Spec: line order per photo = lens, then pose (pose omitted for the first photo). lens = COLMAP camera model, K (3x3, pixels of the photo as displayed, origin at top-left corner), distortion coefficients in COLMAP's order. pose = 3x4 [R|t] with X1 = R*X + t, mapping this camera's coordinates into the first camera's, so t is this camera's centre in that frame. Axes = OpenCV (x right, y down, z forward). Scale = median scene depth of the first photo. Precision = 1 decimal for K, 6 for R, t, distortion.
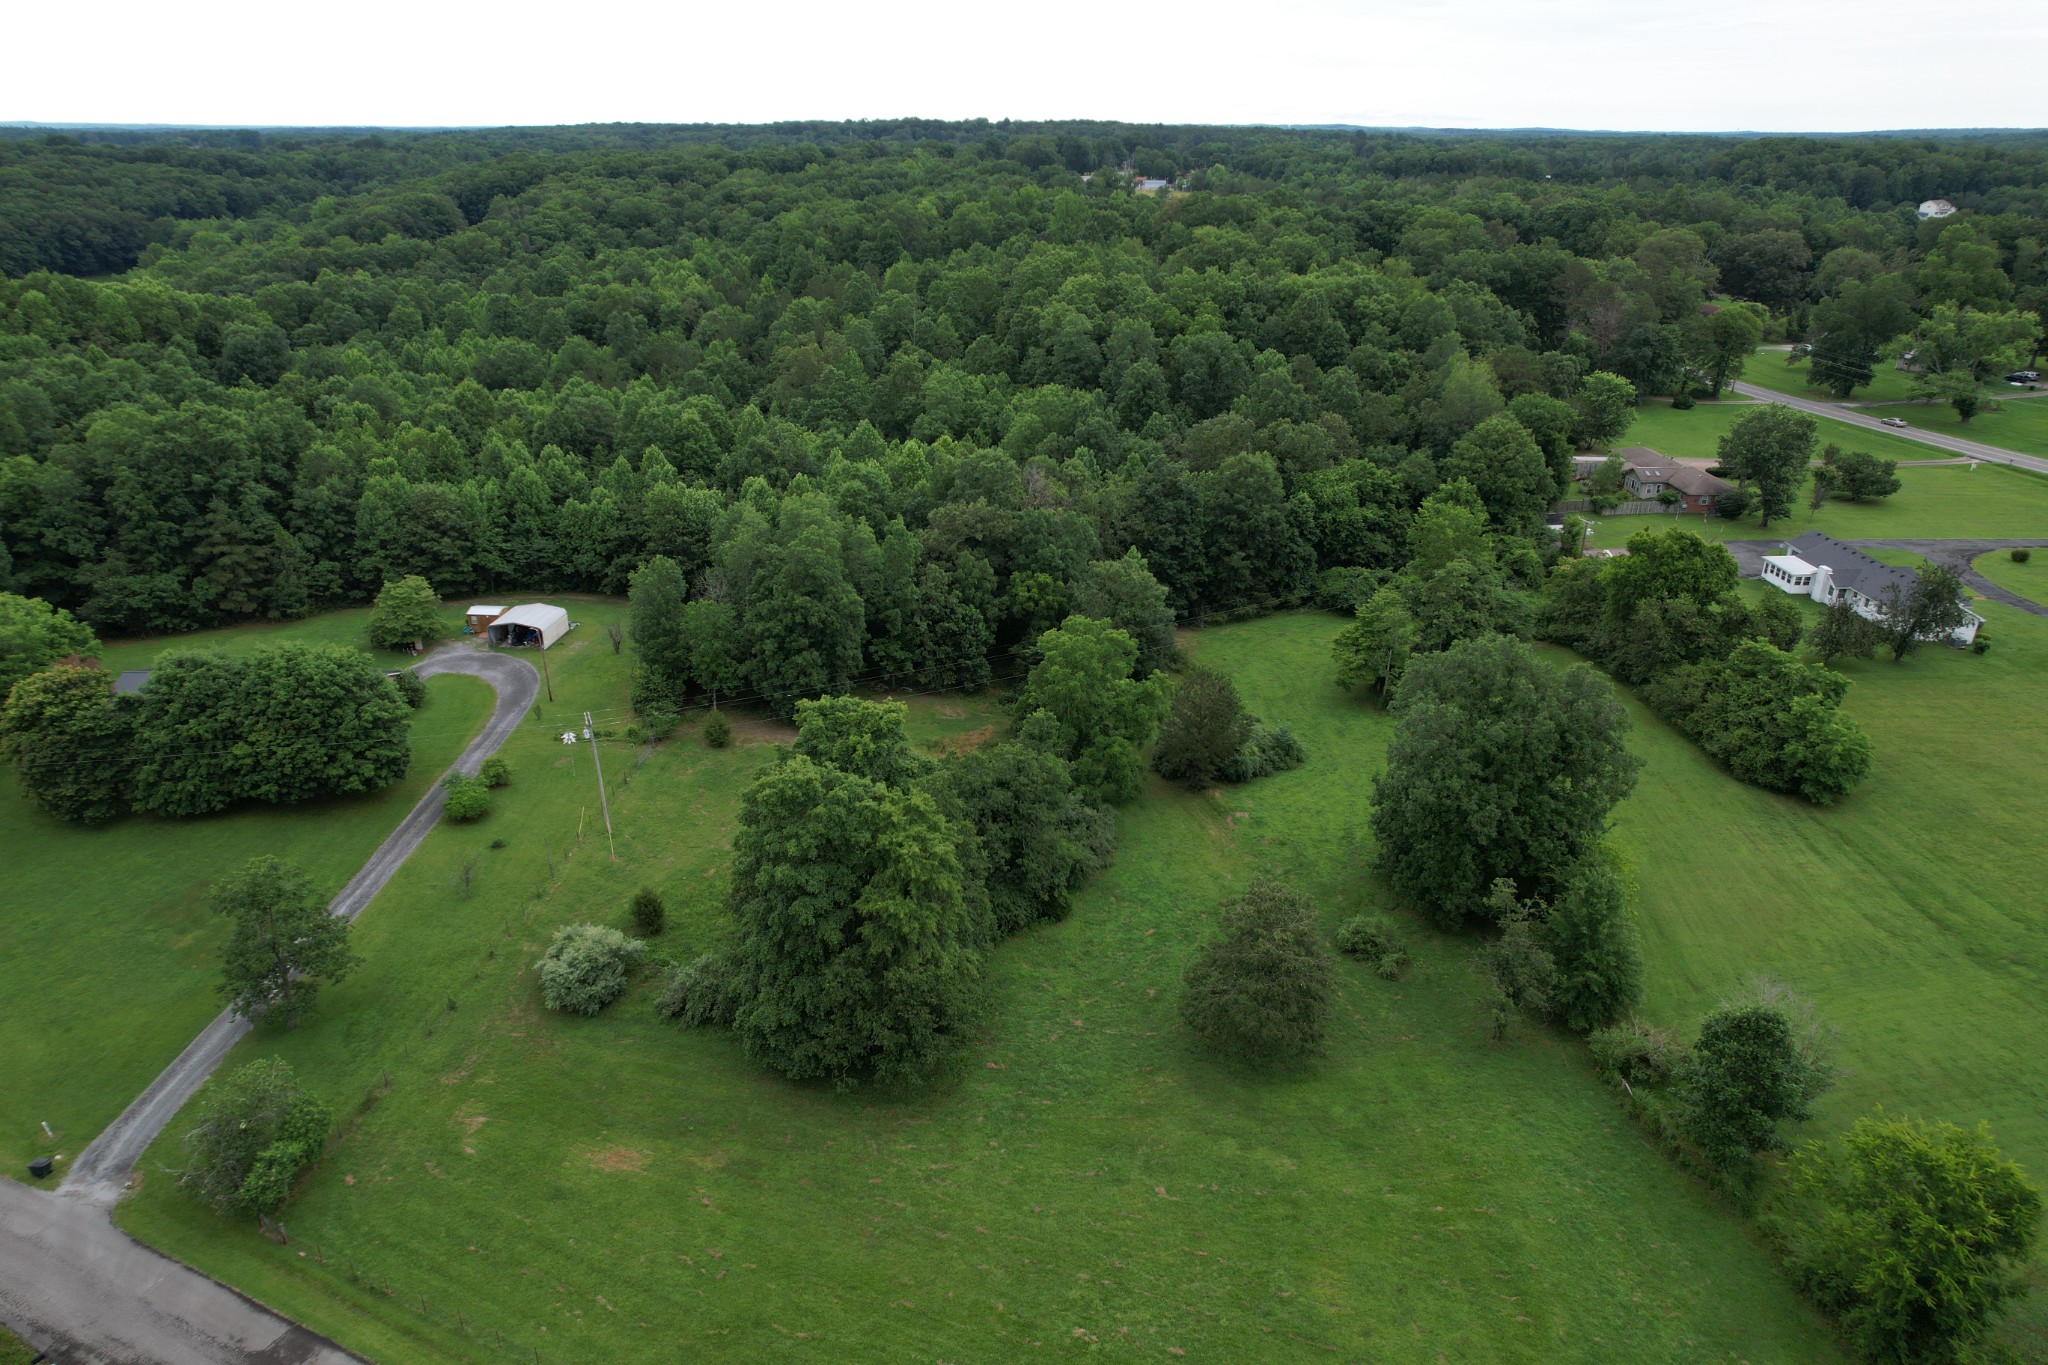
lens RADIAL K [[1314.9, 0, 1024.8], [0, 1314.9, 687.3], [0, 0, 1]] dist [-0.078984, 0.073465]
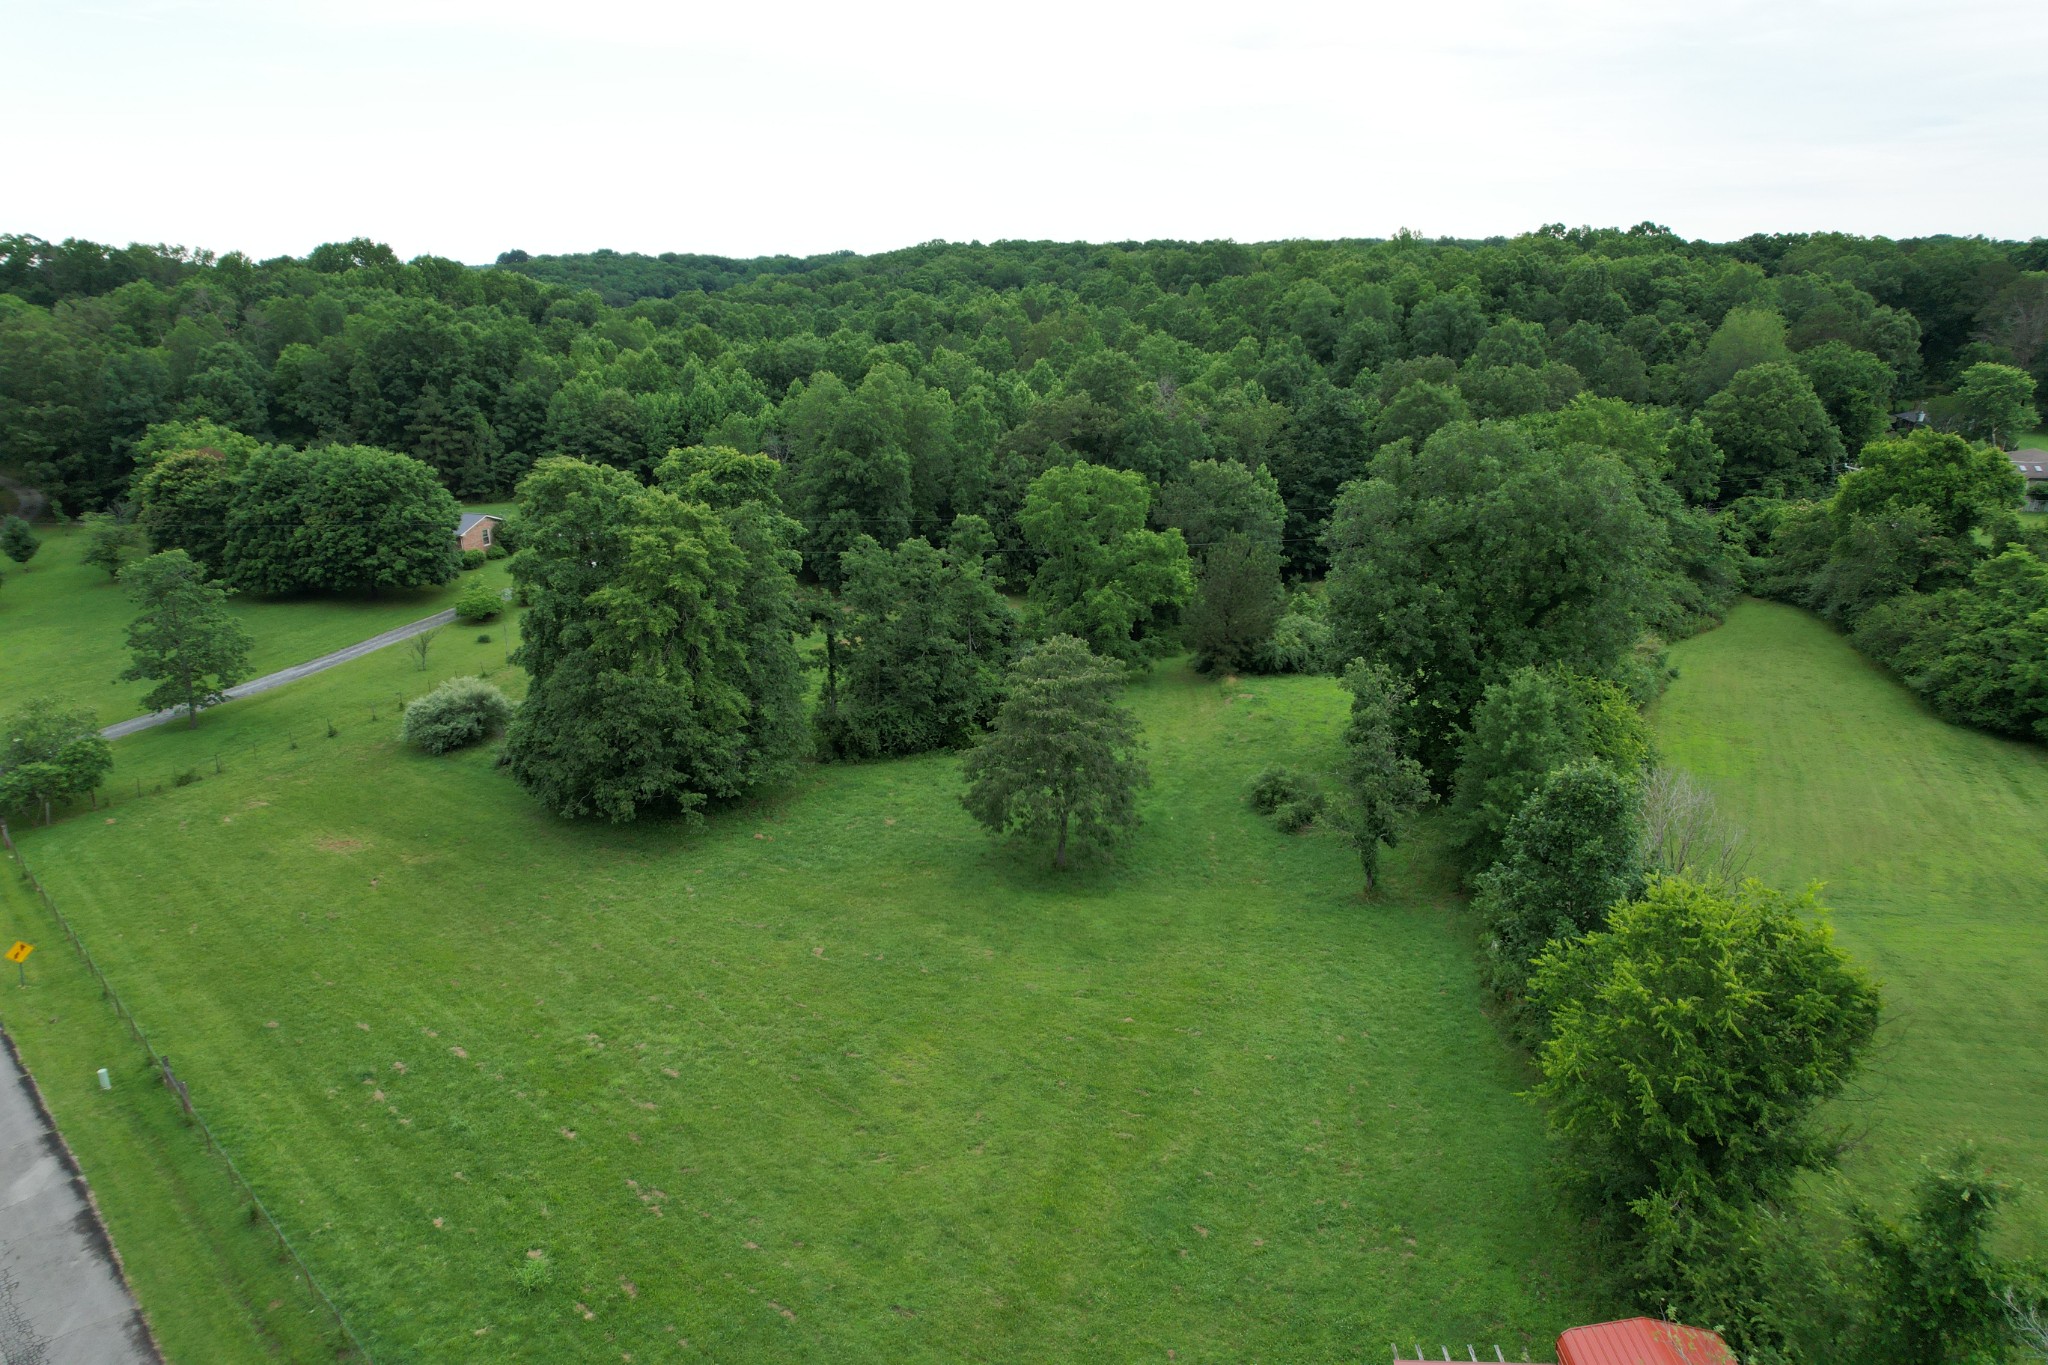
lens RADIAL K [[1313.1, 0, 1022.7], [0, 1313.1, 688.1], [0, 0, 1]] dist [-0.078821, 0.072173]
pose [[0.944582, 0.089749, -0.315768, 0.193844], [-0.118896, 0.990127, -0.074246, 0.112812], [0.305986, 0.107675, 0.945927, 0.106666]]
